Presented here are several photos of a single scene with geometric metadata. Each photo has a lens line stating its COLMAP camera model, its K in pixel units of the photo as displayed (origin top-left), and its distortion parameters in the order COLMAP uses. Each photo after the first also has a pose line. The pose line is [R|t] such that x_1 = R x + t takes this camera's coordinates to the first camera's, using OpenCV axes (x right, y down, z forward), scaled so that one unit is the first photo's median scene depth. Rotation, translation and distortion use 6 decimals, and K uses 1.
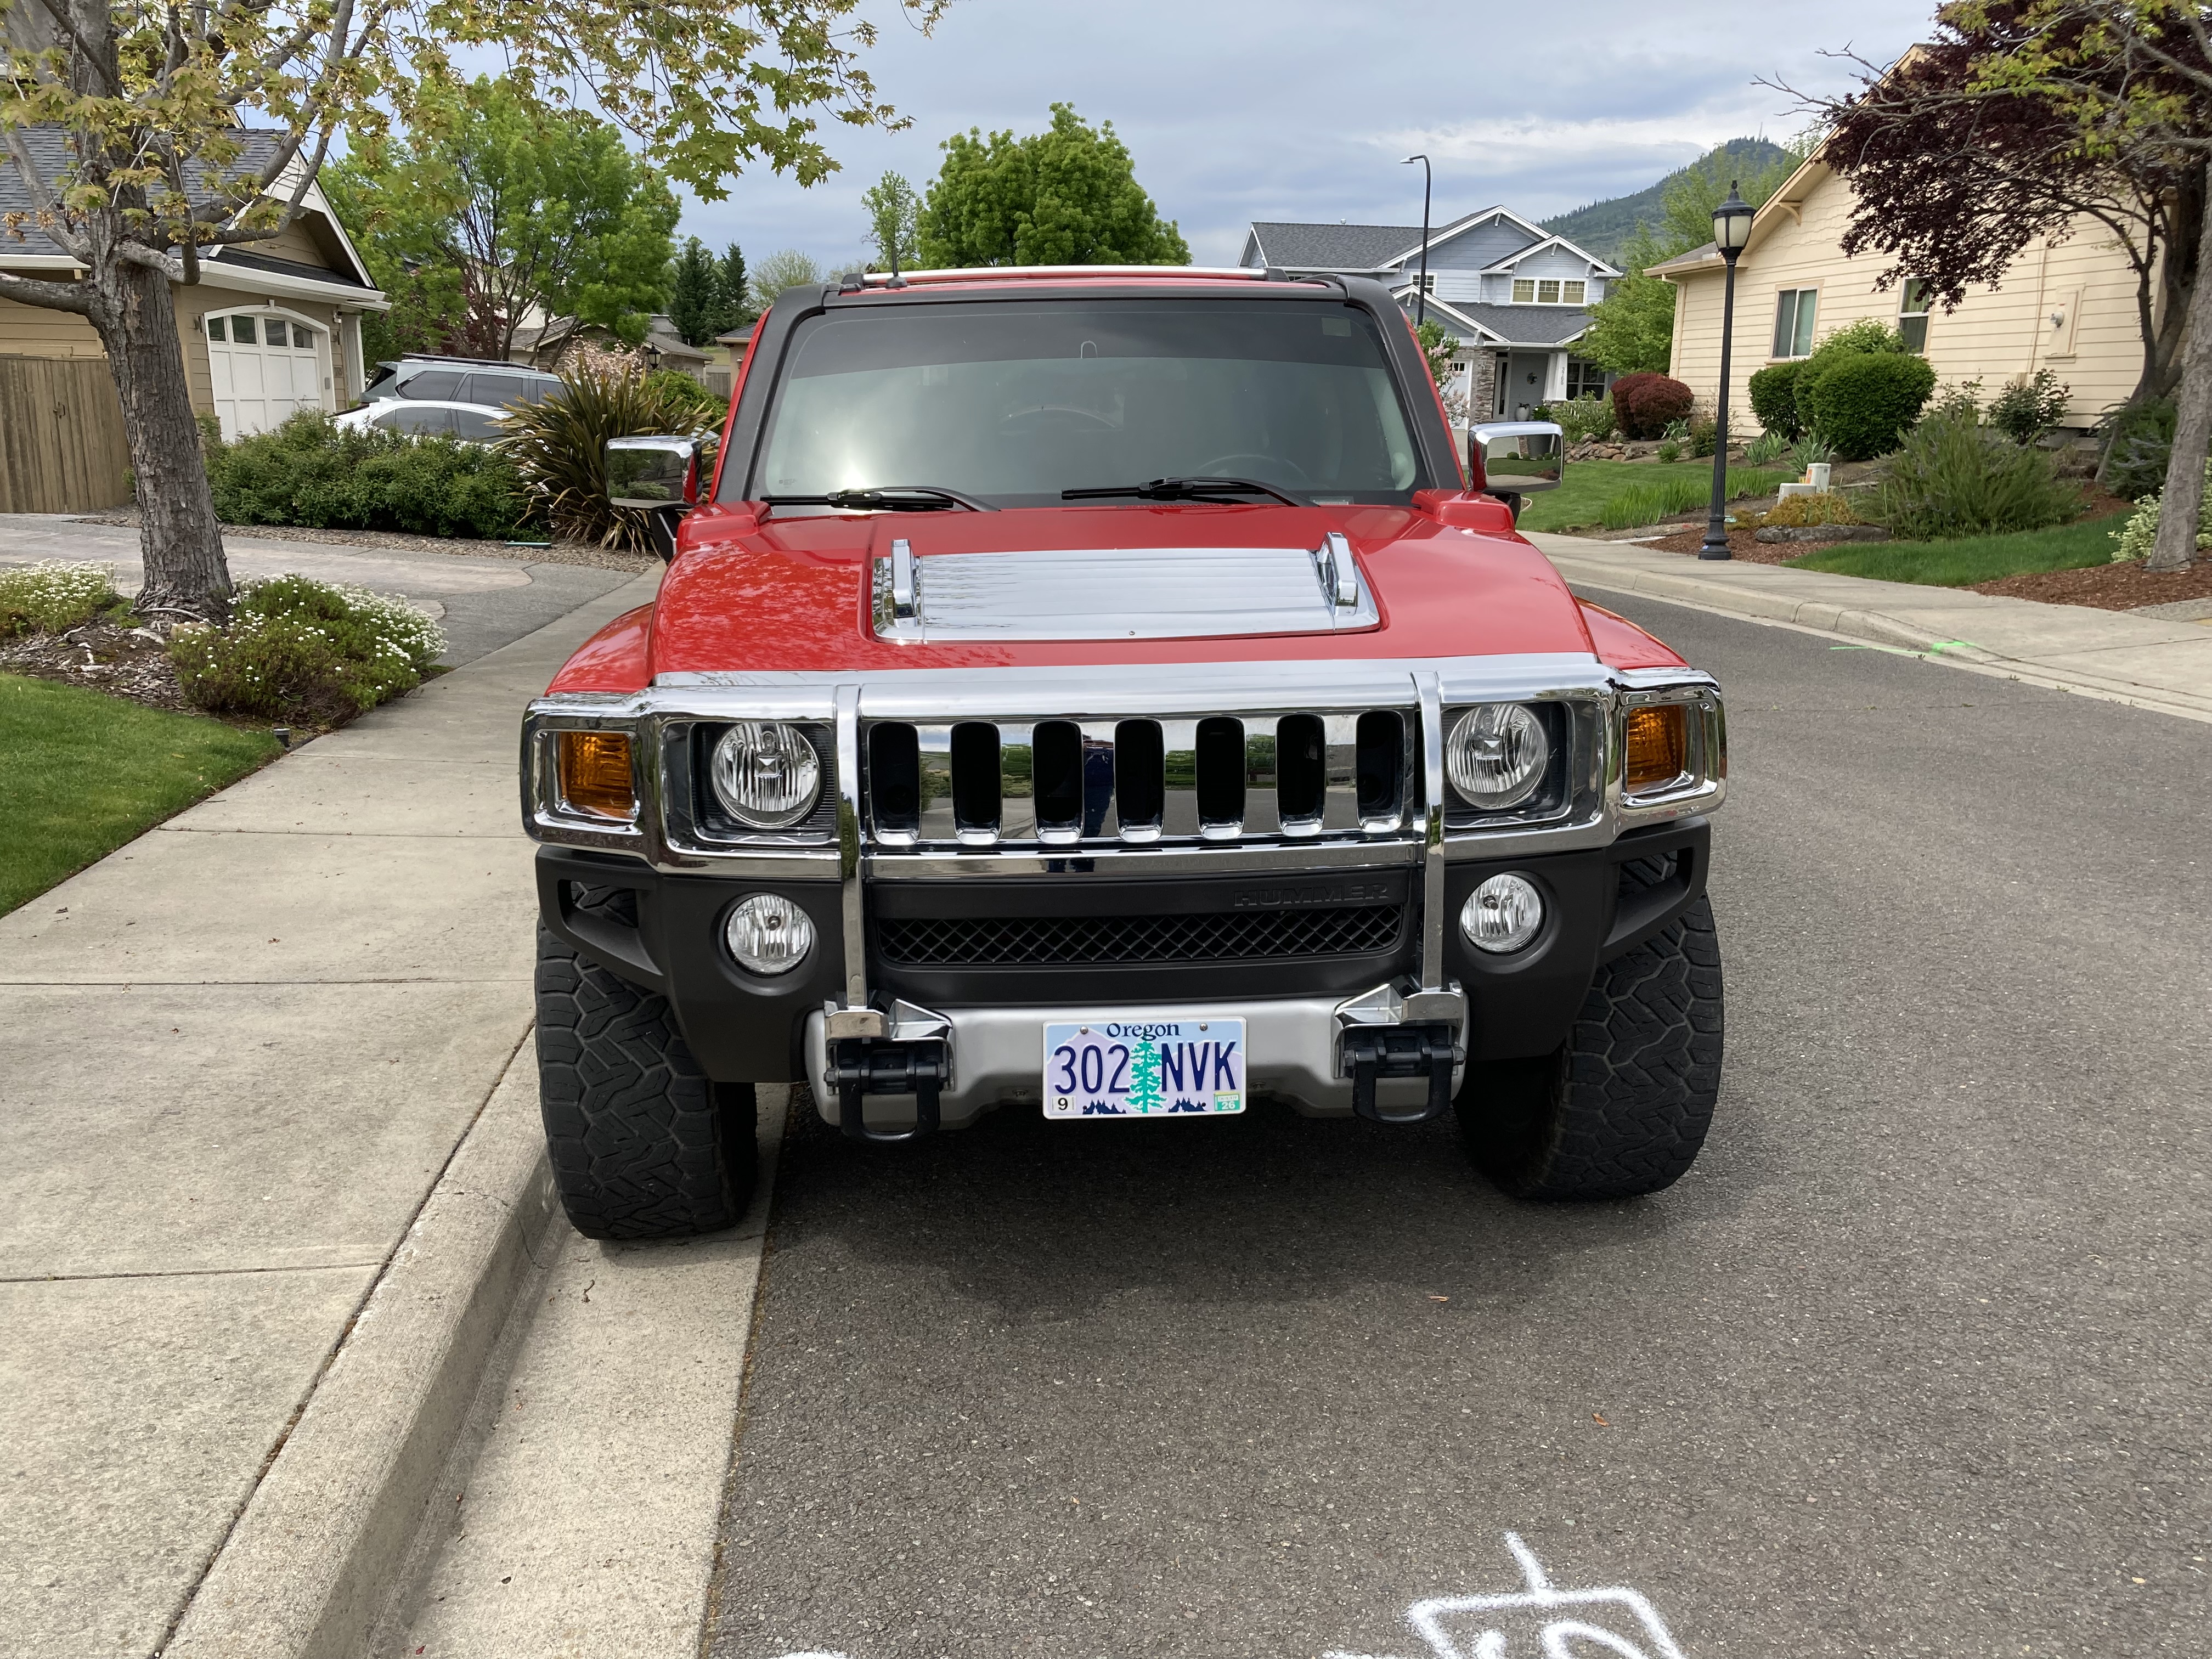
lens RADIAL K [[1818.3, 0, 1084.8], [0, 1818.3, 828.0], [0, 0, 1]] dist [0.019979, -0.007206]
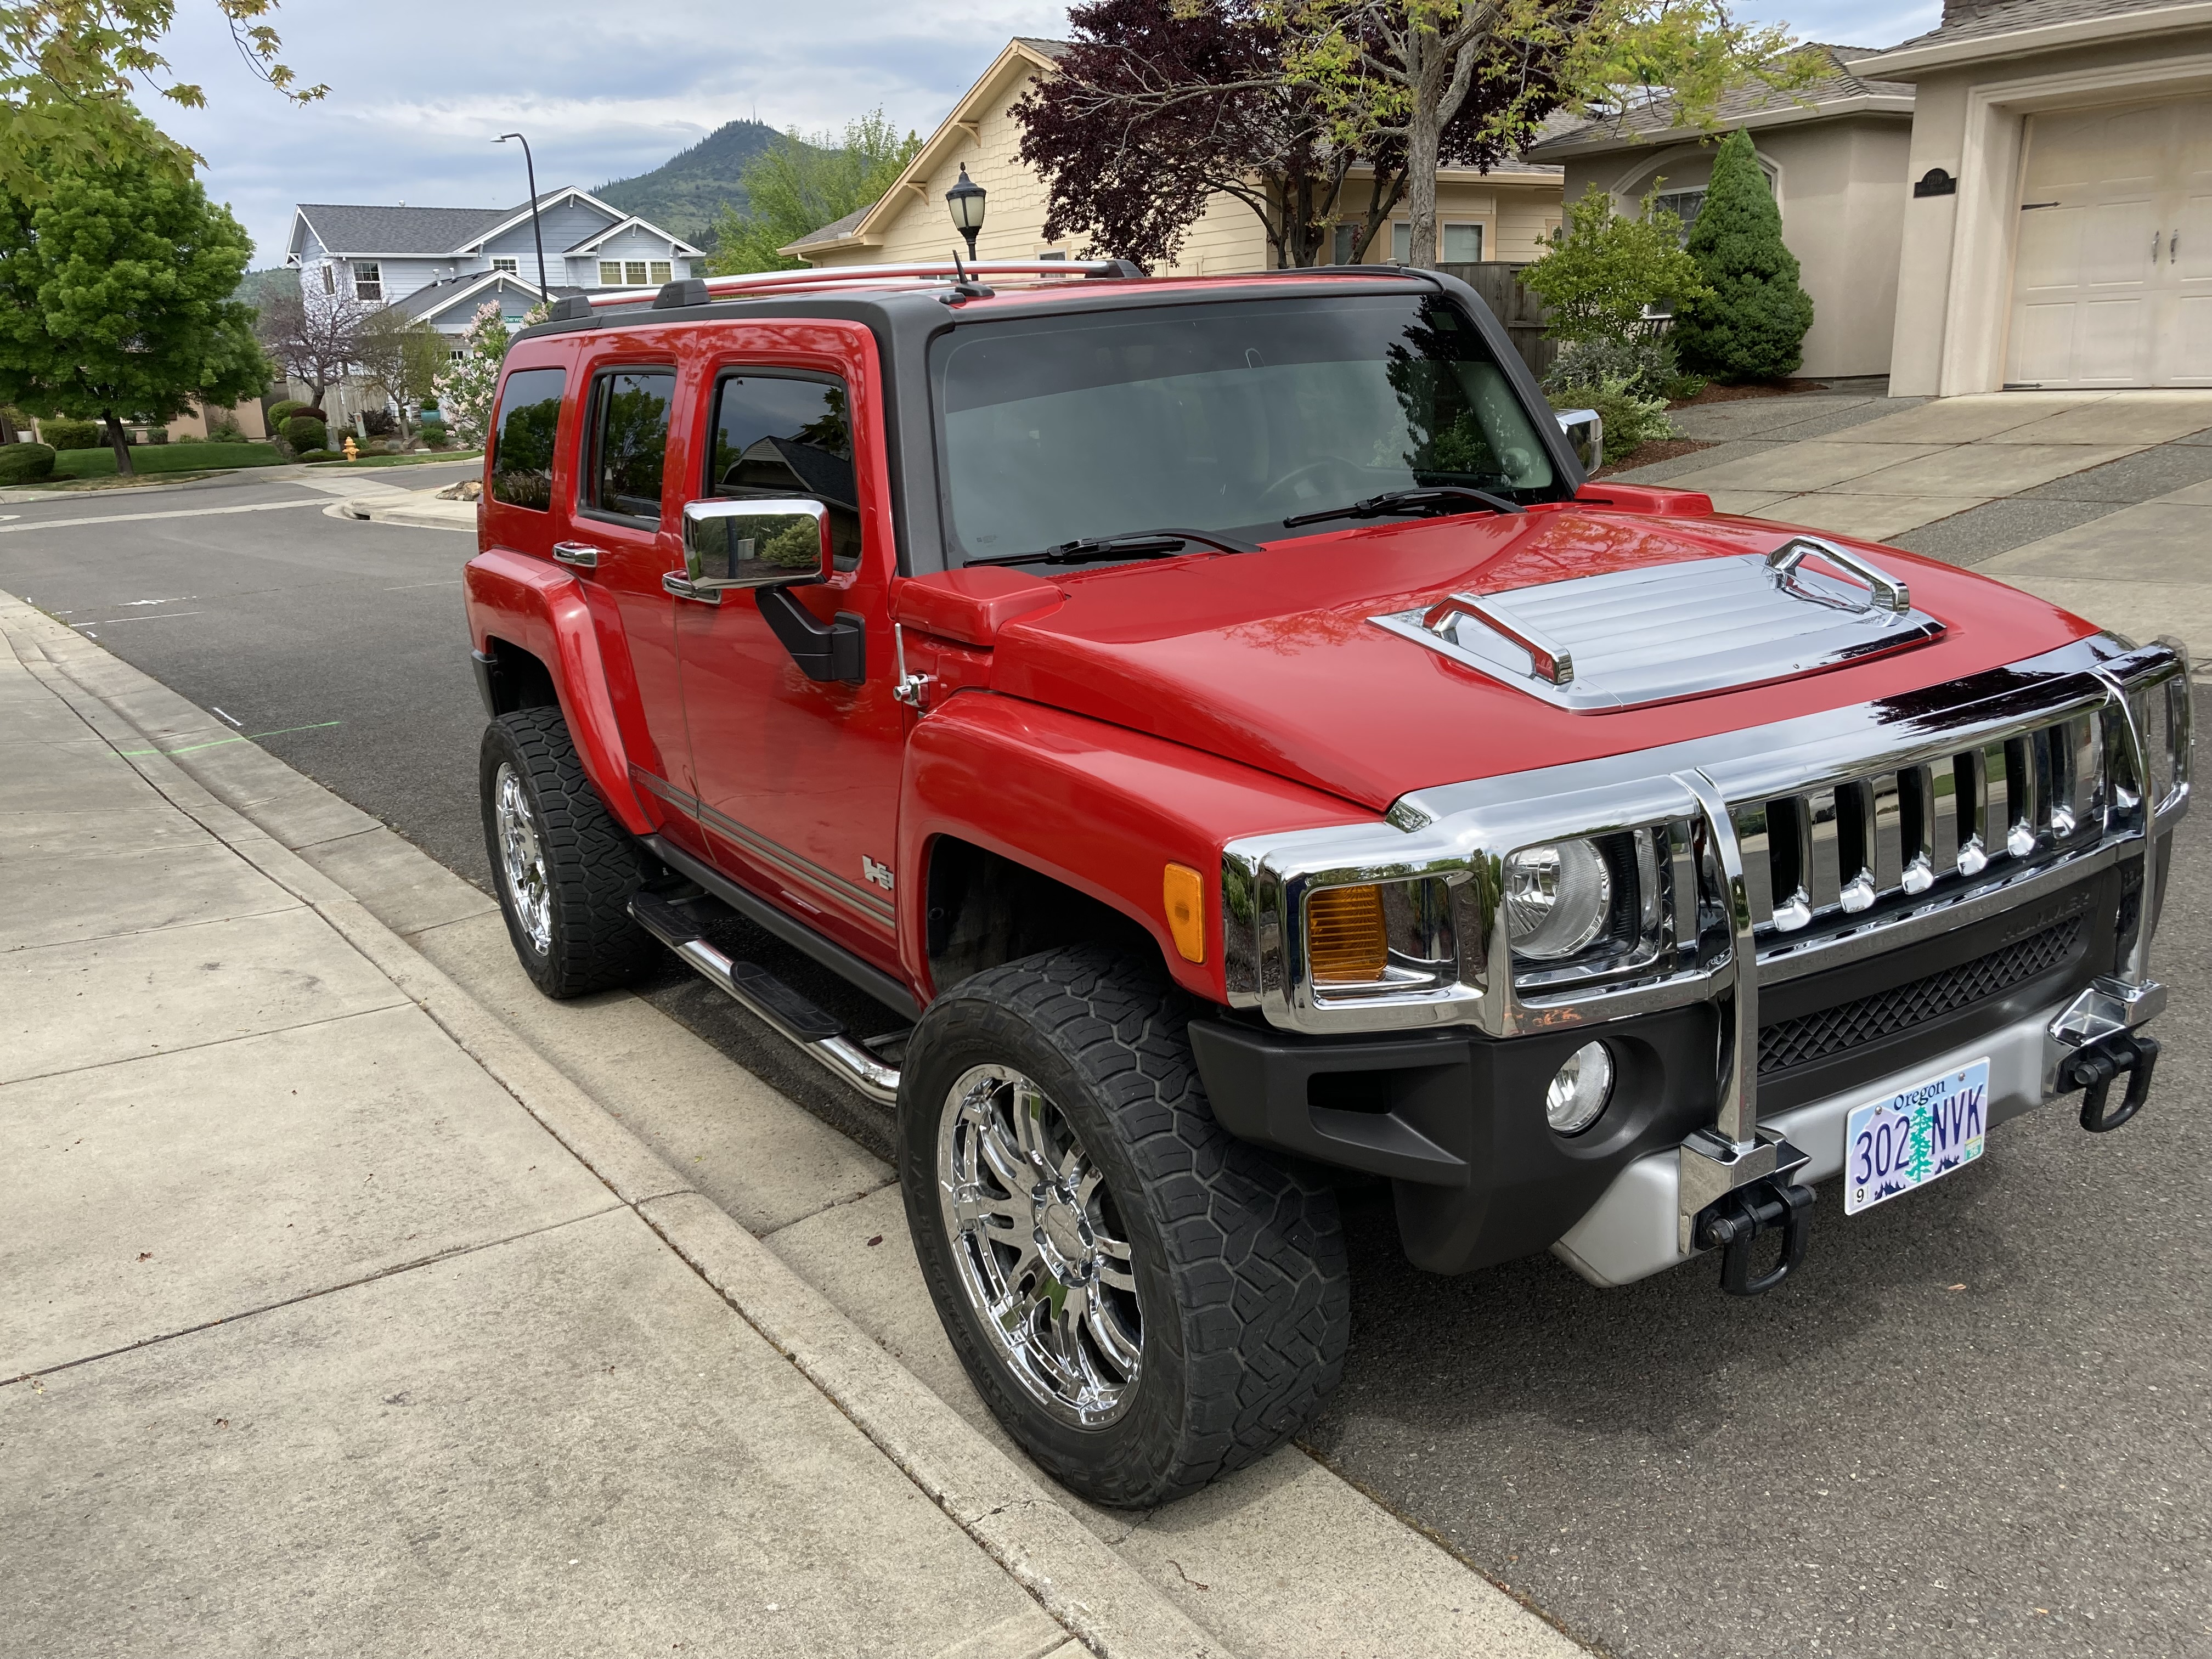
lens RADIAL K [[1818.3, 0, 1092.4], [0, 1818.3, 837.7], [0, 0, 1]] dist [0.019979, -0.007206]
pose [[0.876823, -0.166178, 0.451183, -0.549994], [0.159677, 0.985759, 0.052756, -0.100431], [-0.453525, 0.025786, 0.890871, 0.269835]]
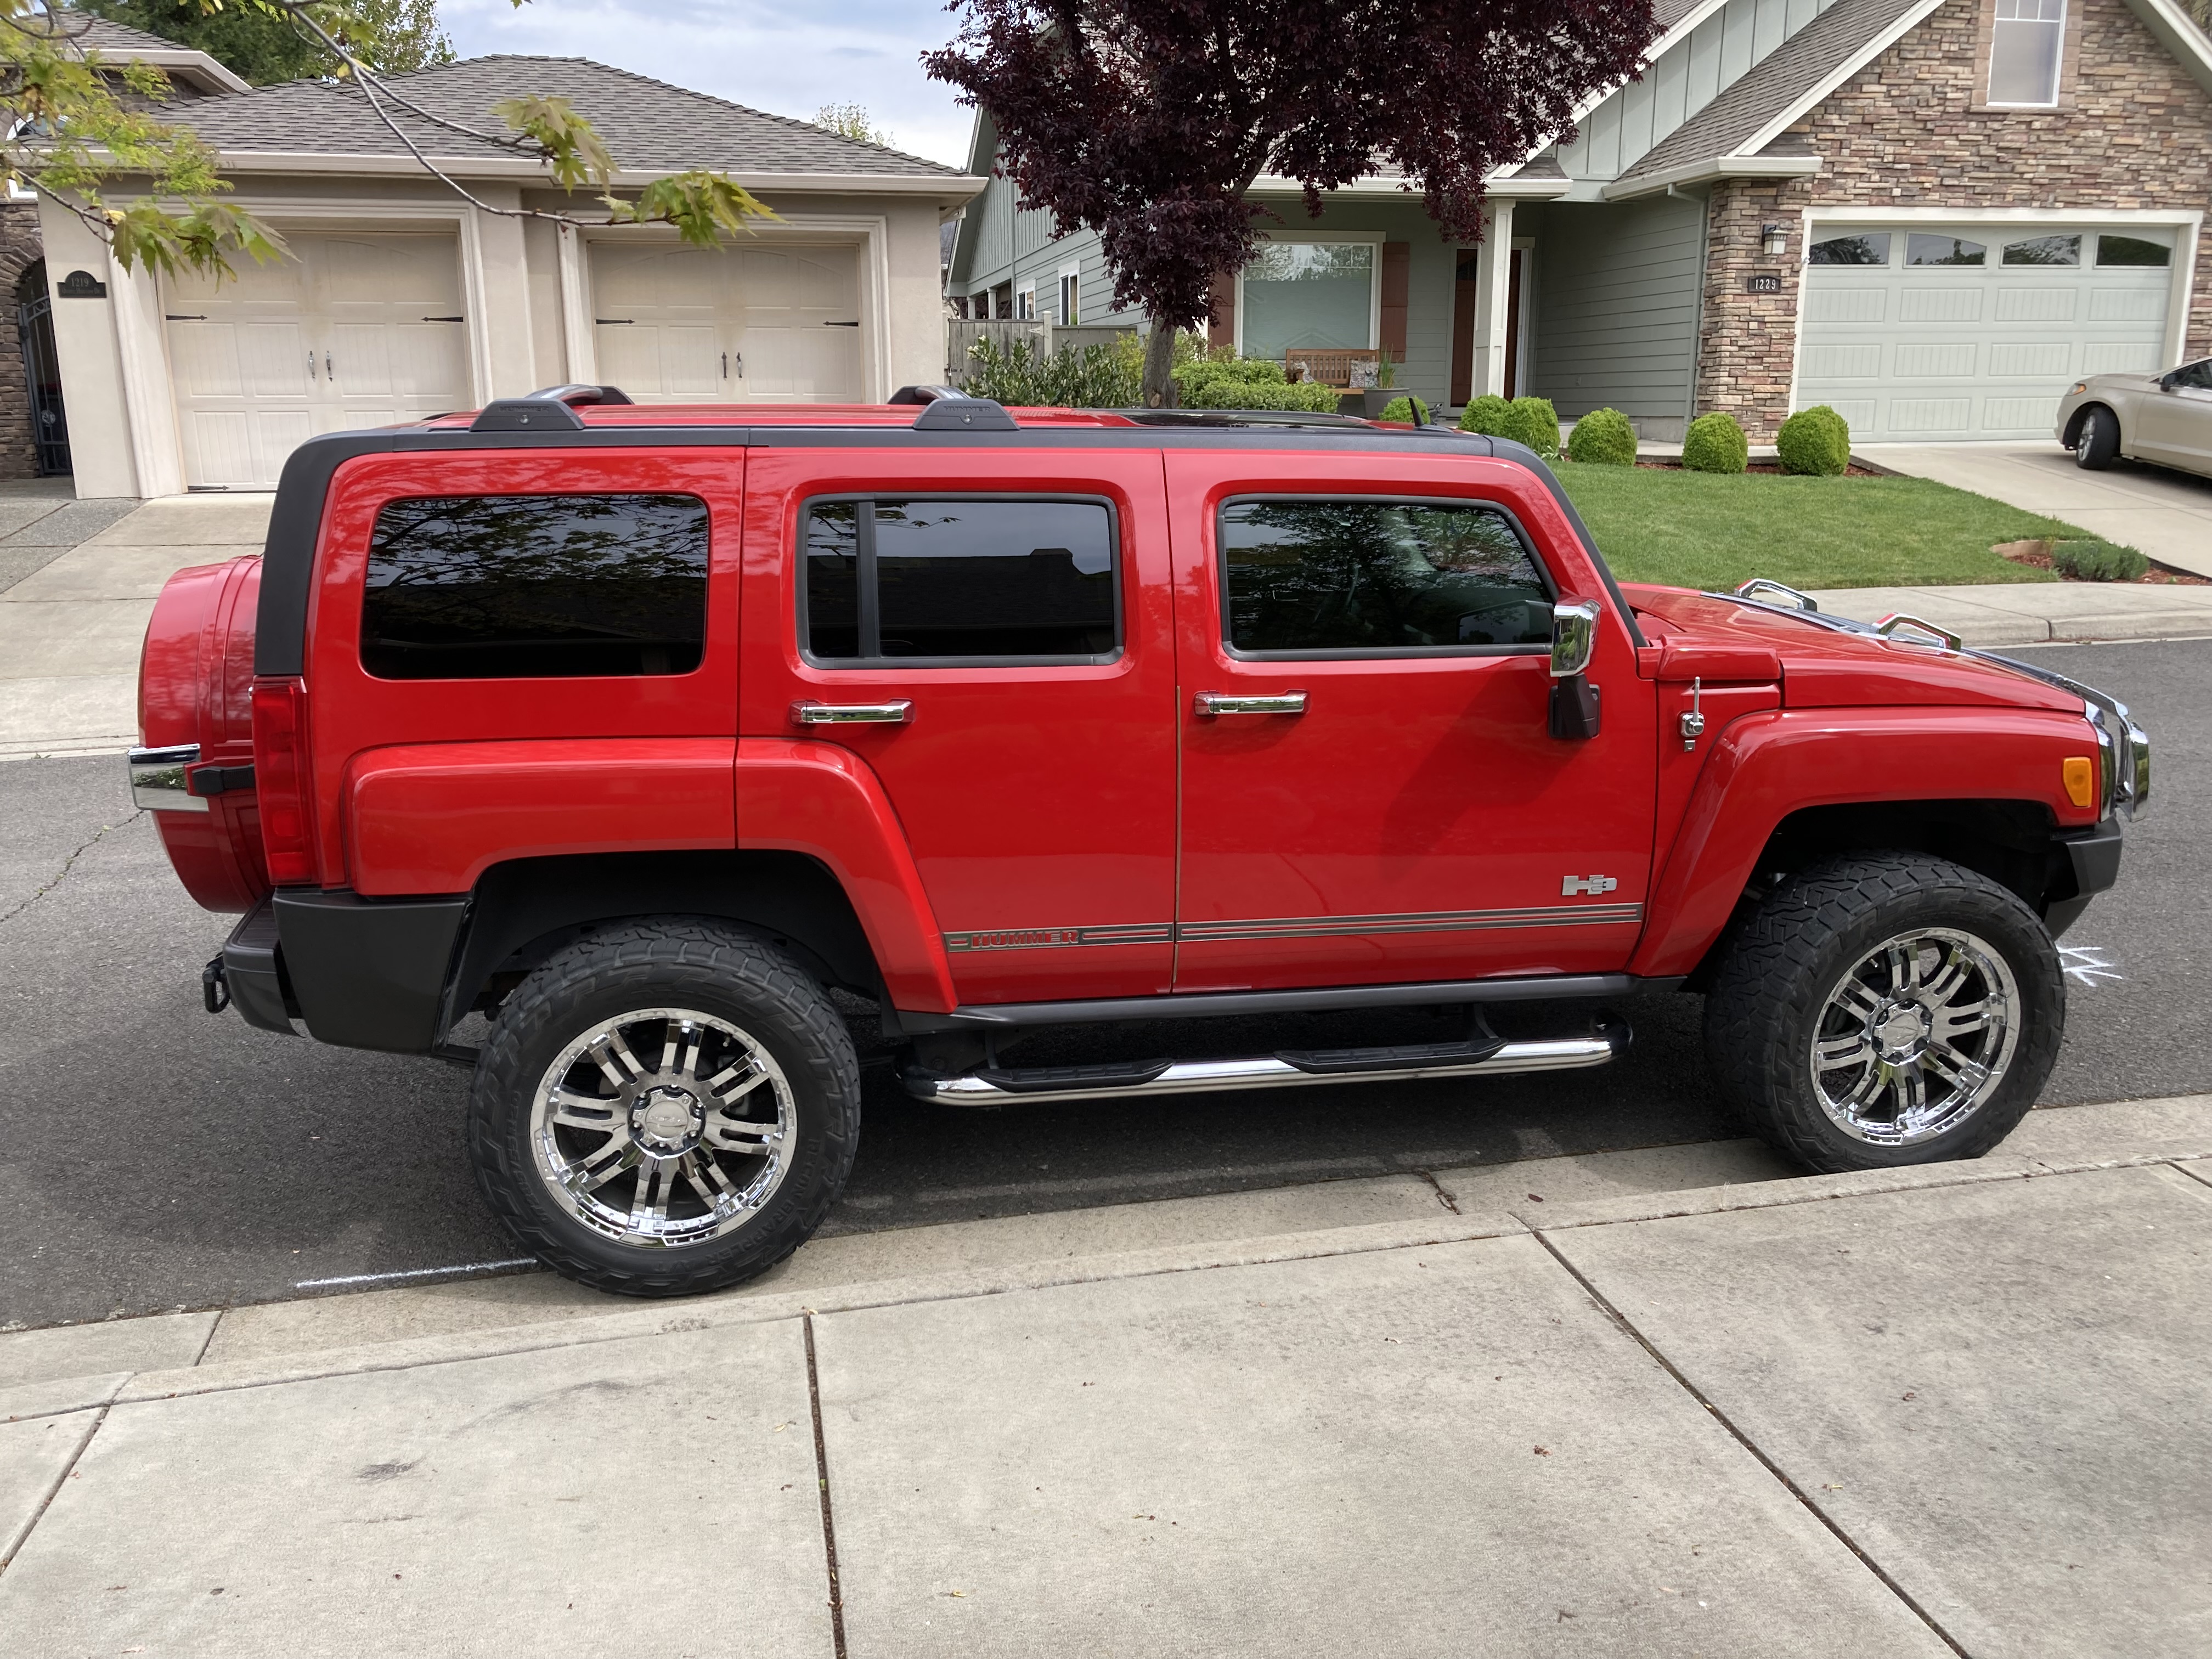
lens RADIAL K [[1818.3, 0, 1092.7], [0, 1818.3, 821.0], [0, 0, 1]] dist [0.019979, -0.007206]
pose [[-0.102741, -0.236983, 0.966066, -1.324137], [0.239136, 0.936837, 0.255245, -0.464776], [-0.965535, 0.257245, -0.039581, 1.483722]]
